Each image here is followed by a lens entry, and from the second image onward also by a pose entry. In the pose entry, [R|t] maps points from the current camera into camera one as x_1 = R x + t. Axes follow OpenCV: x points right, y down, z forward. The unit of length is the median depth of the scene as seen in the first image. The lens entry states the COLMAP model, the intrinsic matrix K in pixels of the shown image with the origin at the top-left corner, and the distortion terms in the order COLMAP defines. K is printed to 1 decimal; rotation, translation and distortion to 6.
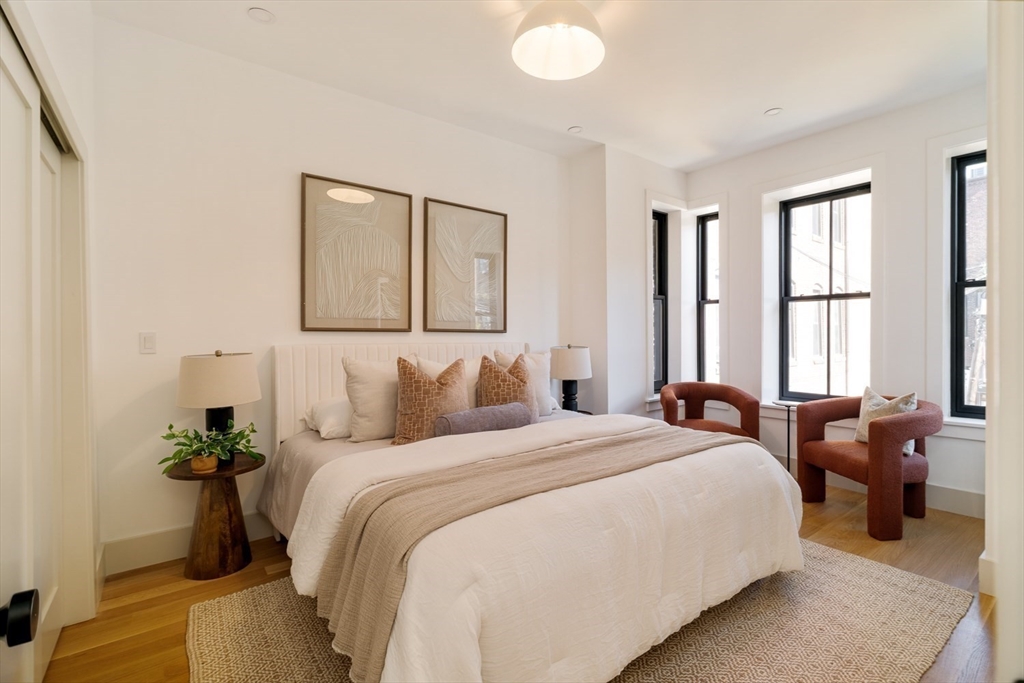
lens RADIAL K [[468.5, 0, 512.0], [0, 468.5, 341.5], [0, 0, 1]] dist [-0.000620, 0.000118]
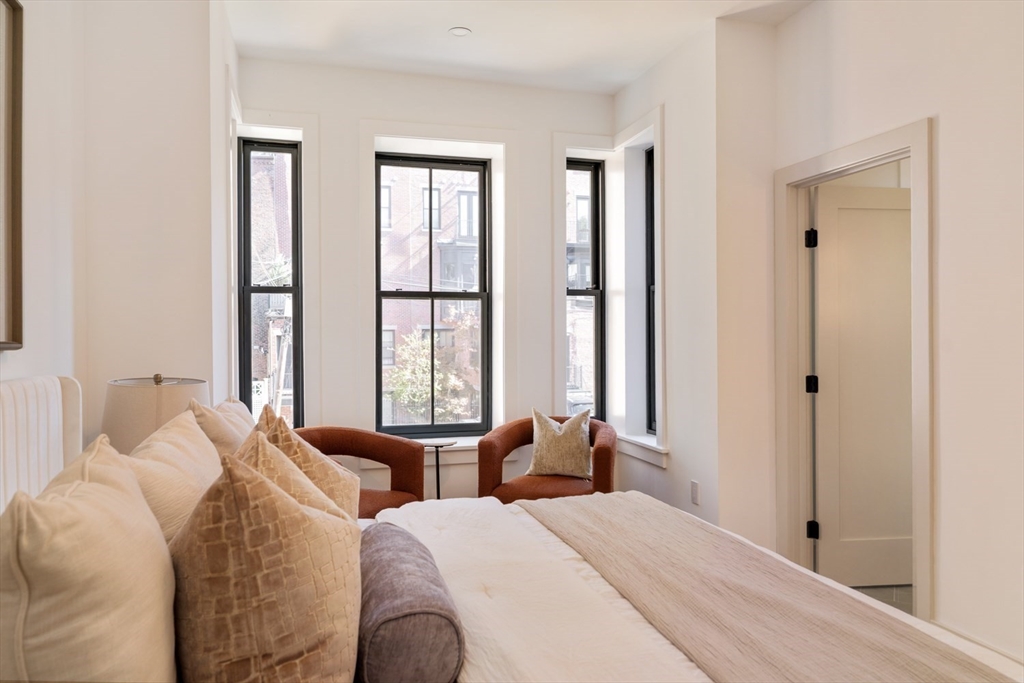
lens RADIAL K [[726.0, 0, 512.0], [0, 726.0, 341.5], [0, 0, 1]] dist [0.001328, 0.000265]
pose [[0.332282, -0.005603, 0.943163, -0.388062], [0.015256, 0.999883, 0.000565, -0.018624], [-0.943057, 0.014201, 0.332329, 0.488811]]
